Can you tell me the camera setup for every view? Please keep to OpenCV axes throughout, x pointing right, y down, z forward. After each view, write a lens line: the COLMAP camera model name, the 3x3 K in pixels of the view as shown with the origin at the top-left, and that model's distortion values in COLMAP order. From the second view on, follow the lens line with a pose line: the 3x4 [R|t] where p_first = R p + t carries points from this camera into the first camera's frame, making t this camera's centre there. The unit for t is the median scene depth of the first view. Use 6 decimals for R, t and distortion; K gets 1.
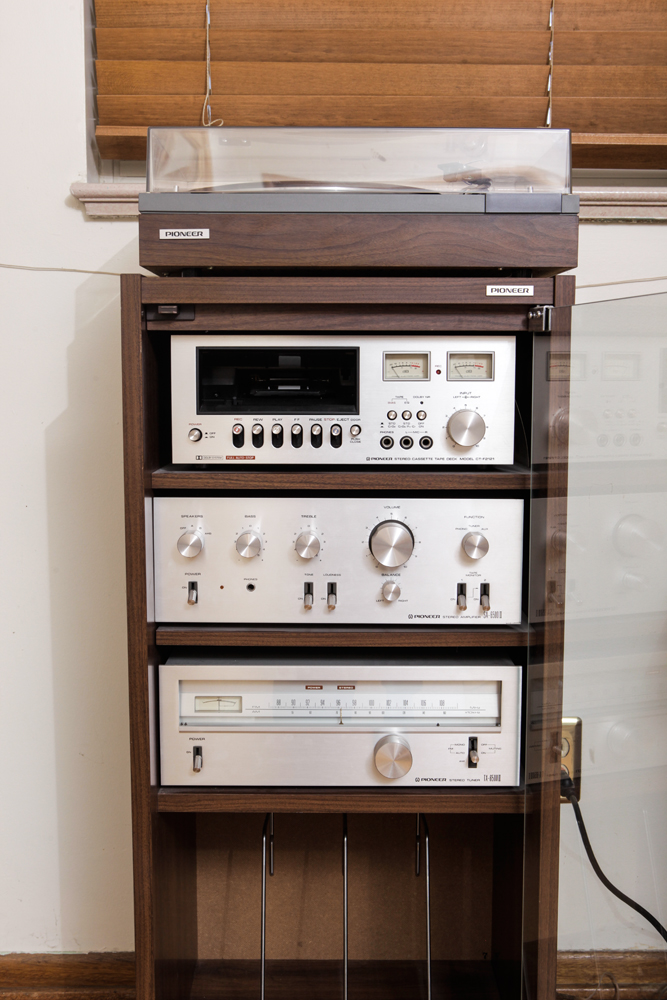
lens RADIAL K [[1181.2, 0, 333.5], [0, 1181.2, 500.0], [0, 0, 1]] dist [-0.040895, 0.045021]
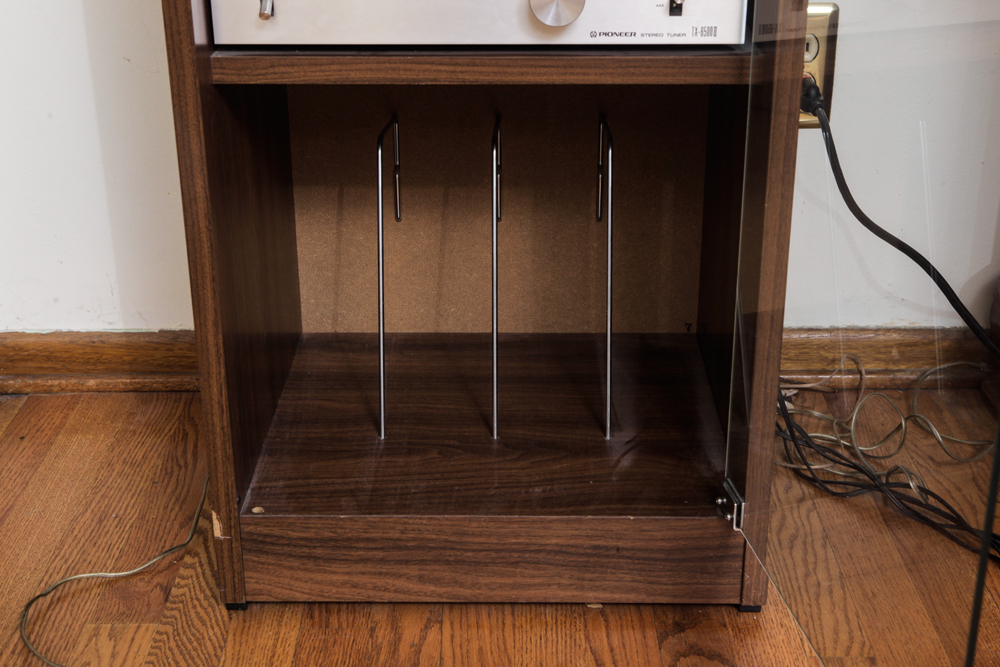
lens RADIAL K [[1532.2, 0, 500.0], [0, 1532.2, 333.5], [0, 0, 1]] dist [0.003682, 0.014303]
pose [[0.999978, -0.001619, -0.006433, 0.015933], [0.003559, 0.949278, 0.314418, 0.085621], [0.005598, -0.314434, 0.949263, 0.077249]]
